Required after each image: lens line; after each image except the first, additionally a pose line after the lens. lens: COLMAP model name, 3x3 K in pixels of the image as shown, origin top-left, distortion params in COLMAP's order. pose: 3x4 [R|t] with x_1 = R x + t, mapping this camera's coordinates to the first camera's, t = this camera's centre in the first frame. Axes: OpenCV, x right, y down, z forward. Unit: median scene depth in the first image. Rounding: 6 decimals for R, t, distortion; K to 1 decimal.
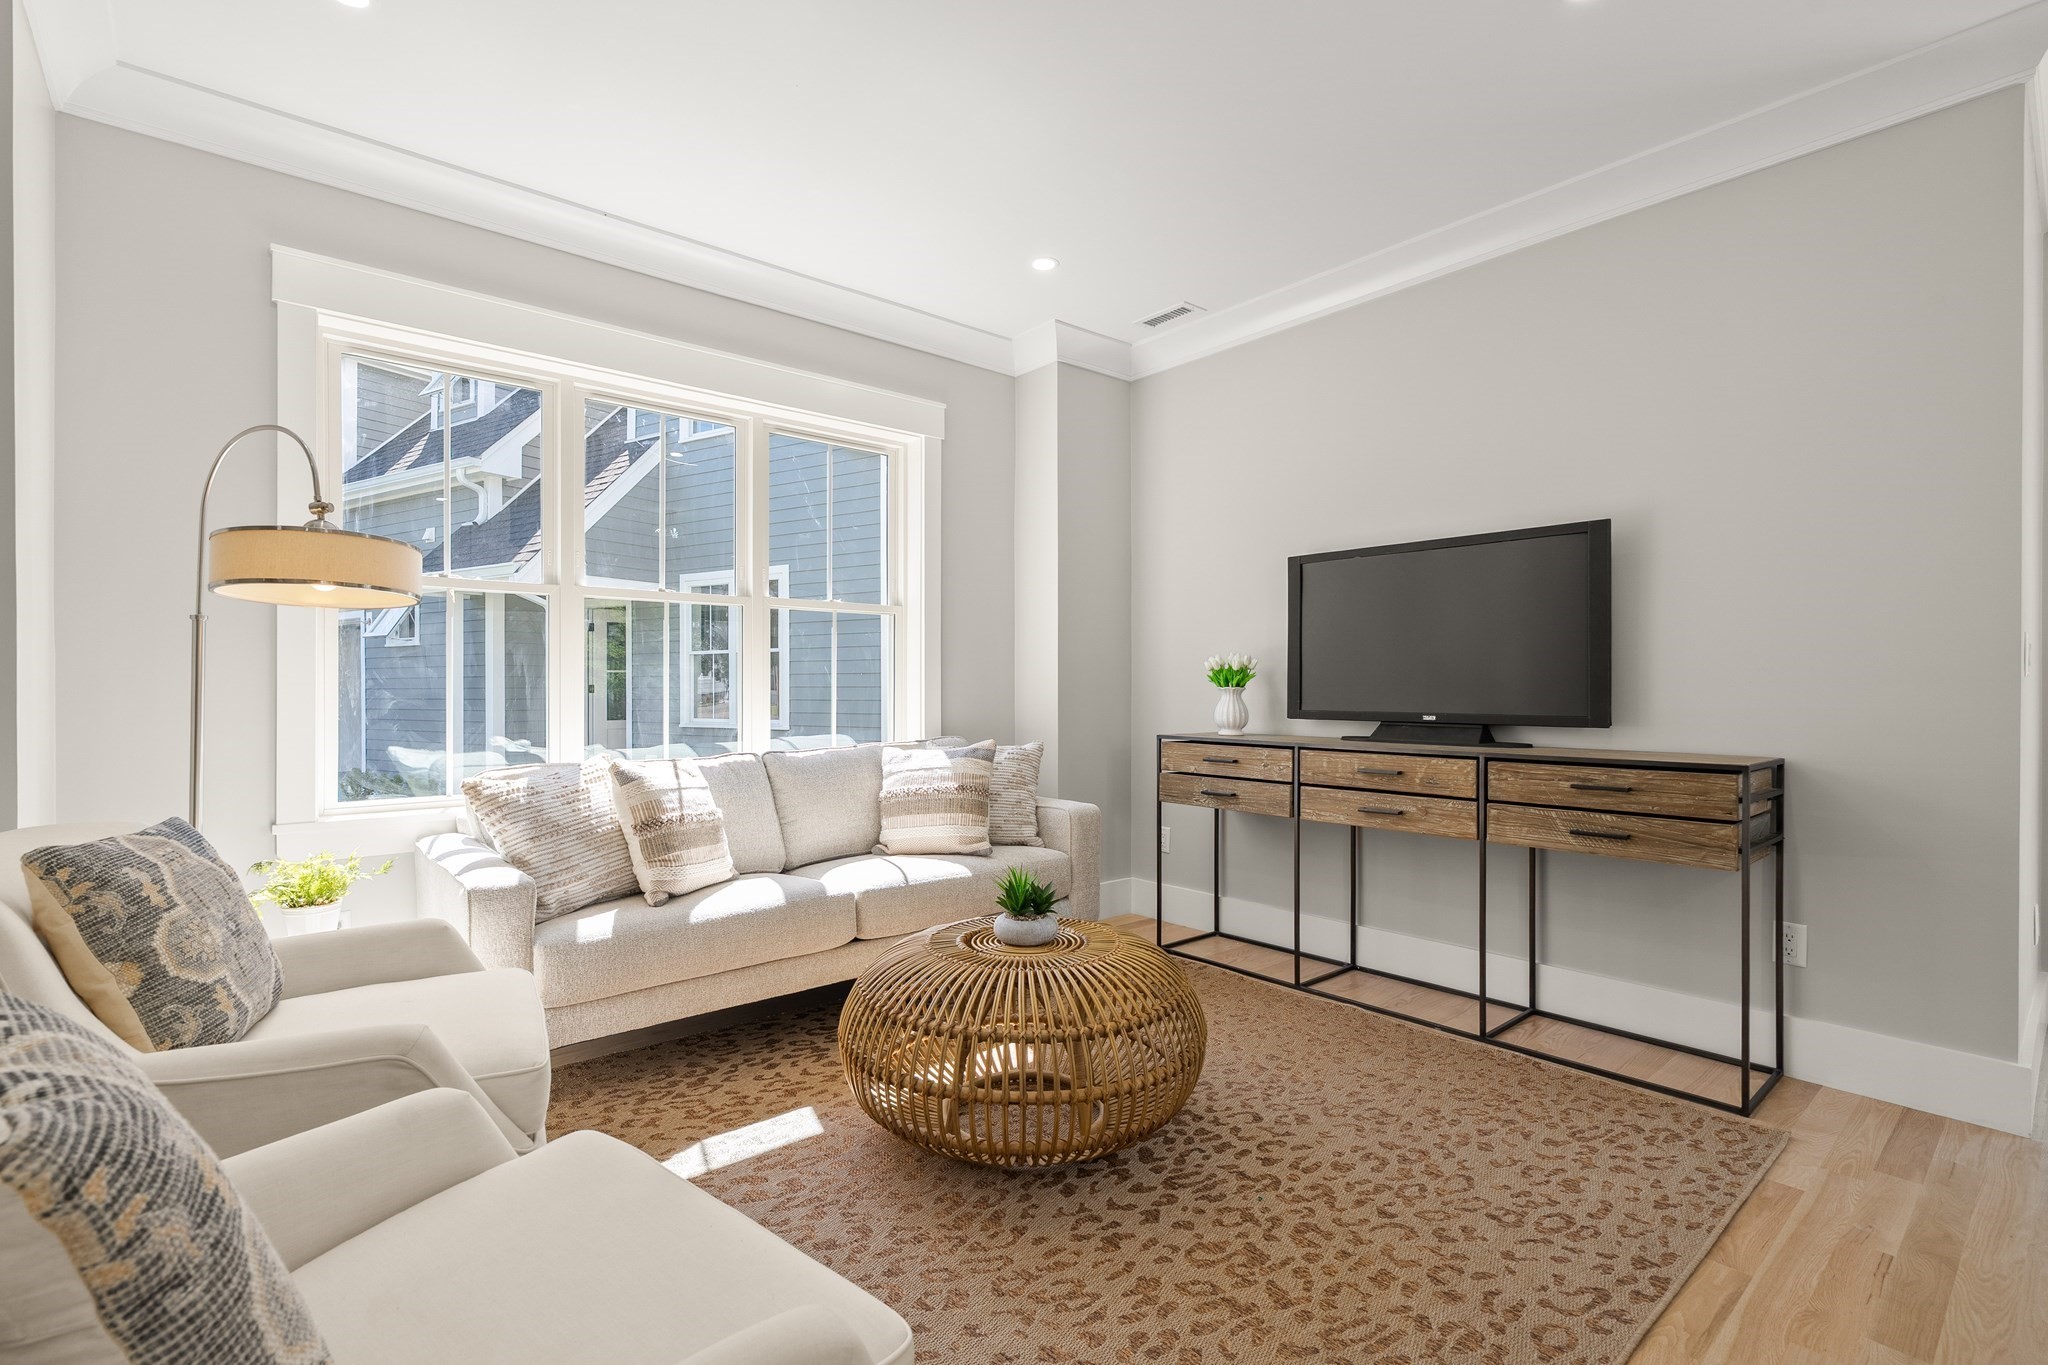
lens RADIAL K [[938.0, 0, 1024.3], [0, 938.0, 688.1], [0, 0, 1]] dist [-0.003454, 0.000372]
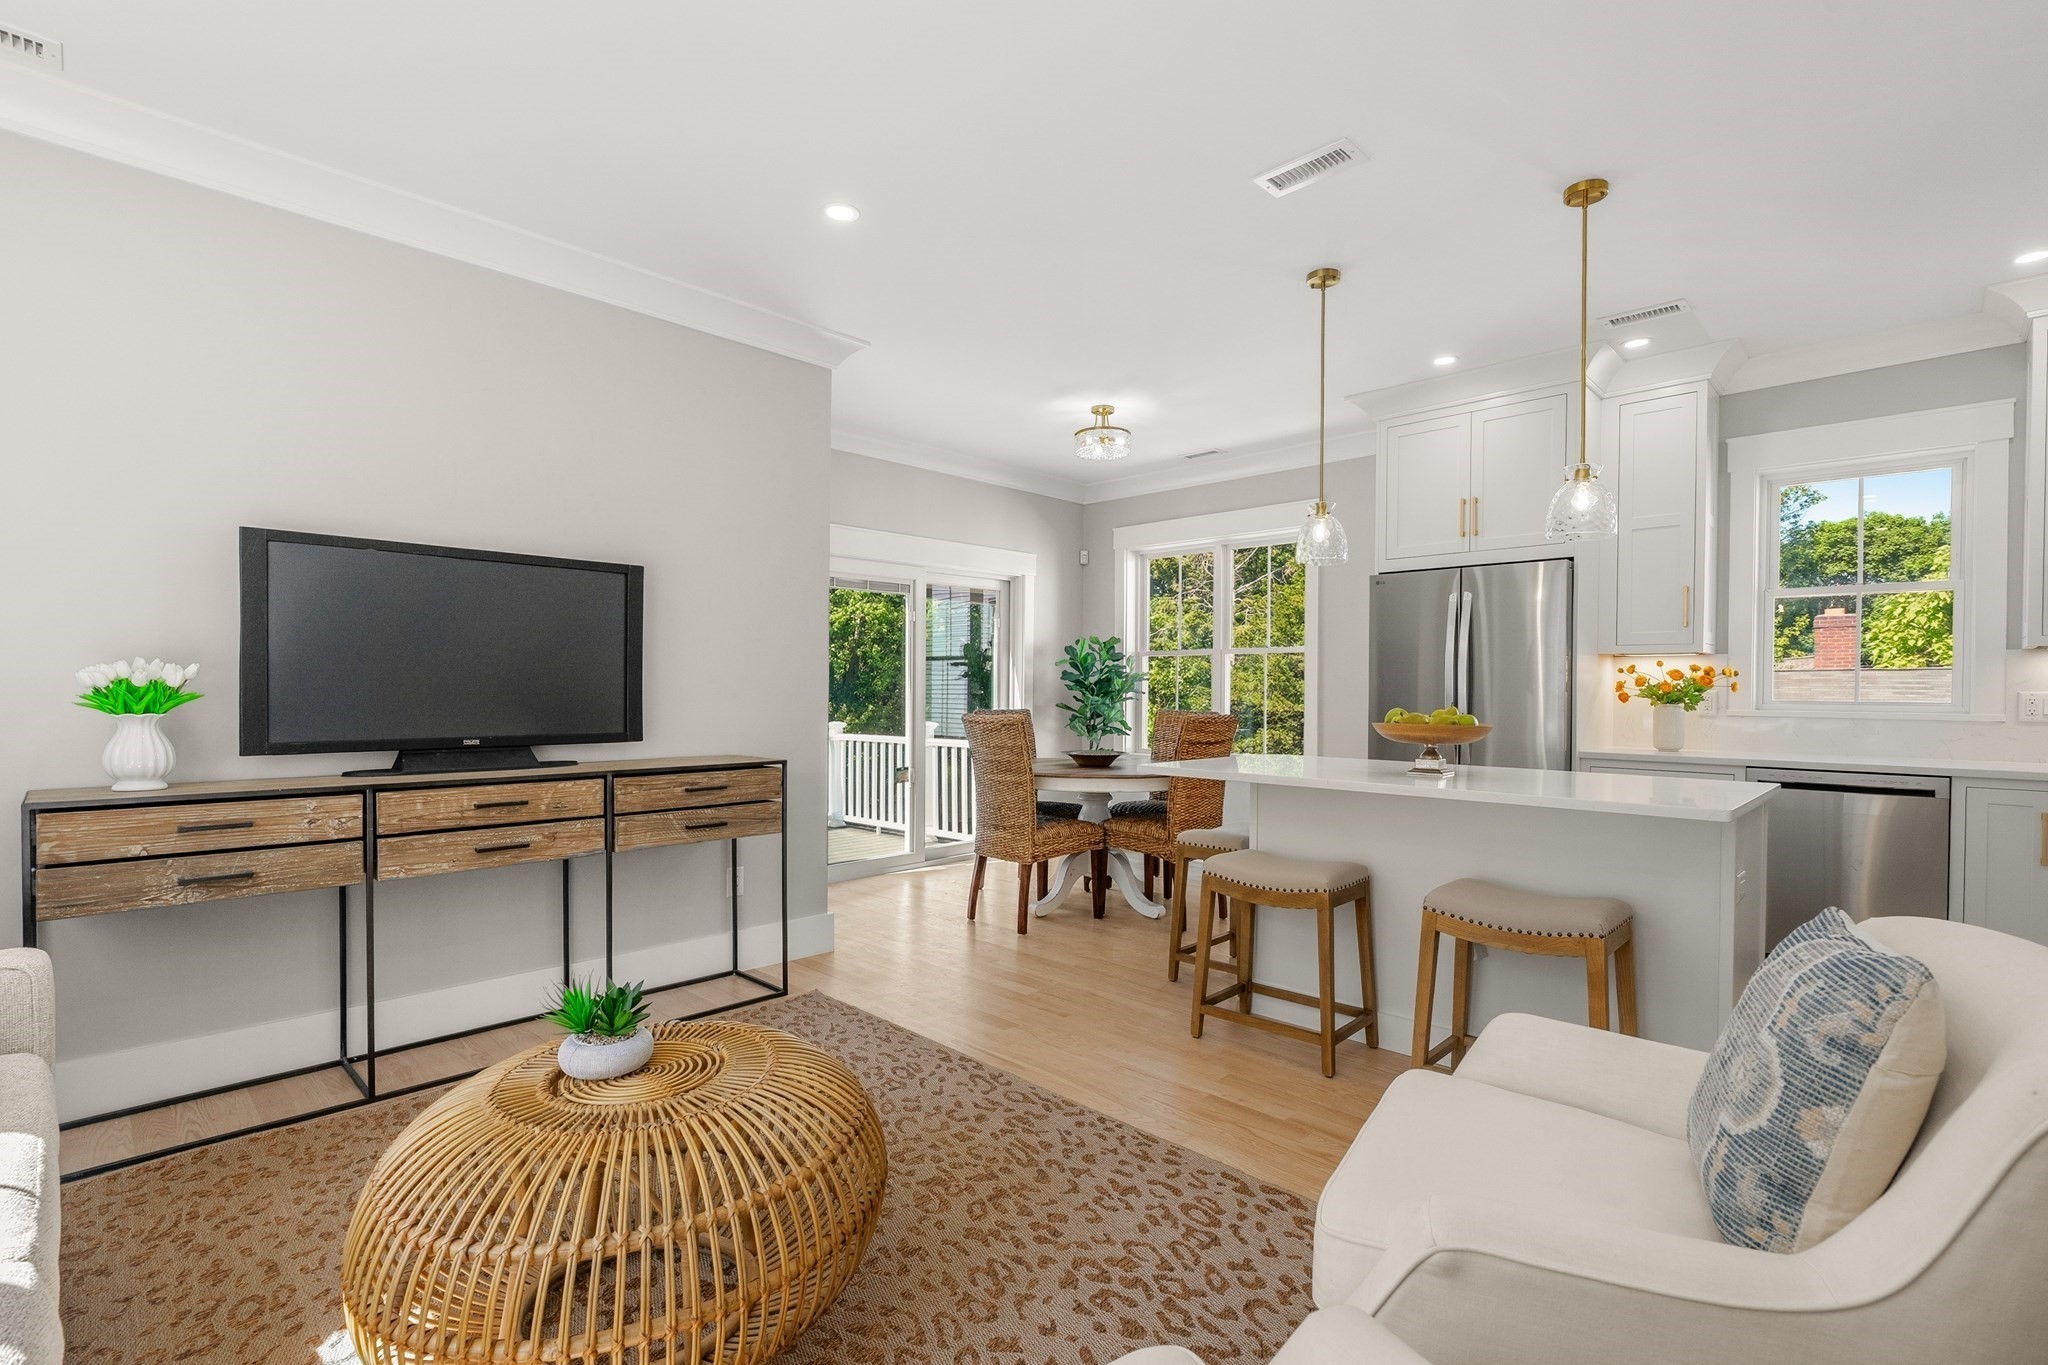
lens RADIAL K [[939.5, 0, 1028.9], [0, 939.5, 698.2], [0, 0, 1]] dist [-0.002358, 0.000401]
pose [[-0.092437, -0.009851, 0.995670, -0.613753], [-0.002905, 0.999949, 0.009624, -0.025407], [-0.995714, -0.002003, -0.092461, 0.617957]]
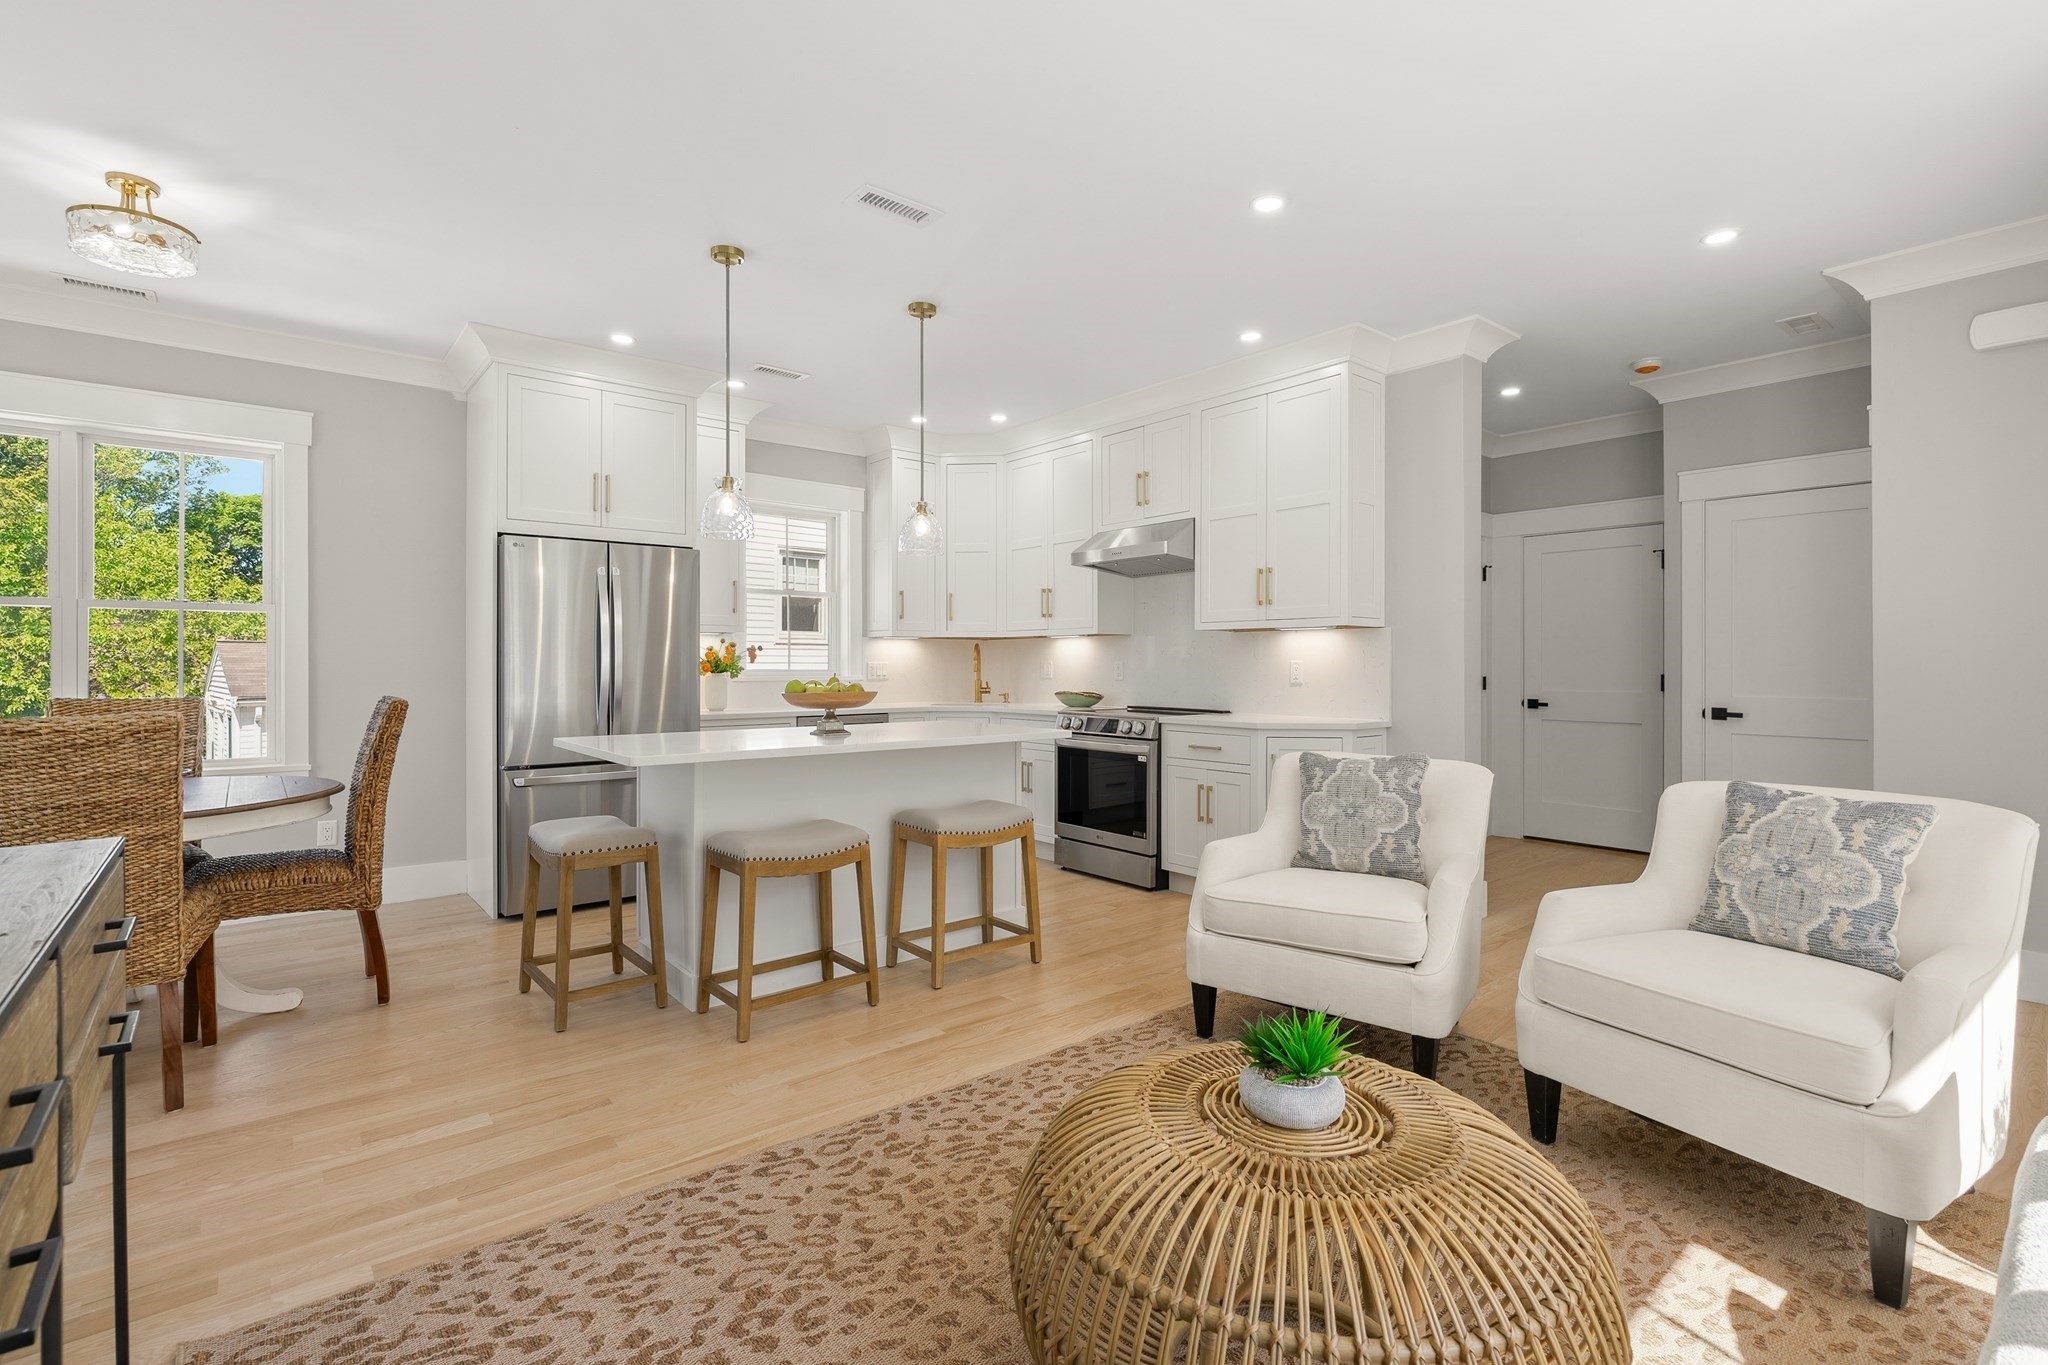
lens RADIAL K [[933.2, 0, 1027.9], [0, 933.2, 664.3], [0, 0, 1]] dist [-0.017777, 0.012751]
pose [[-0.999910, 0.000868, 0.013412, 0.136737], [0.000914, 0.999994, 0.003441, -0.027977], [-0.013409, 0.003453, -0.999904, 1.314153]]
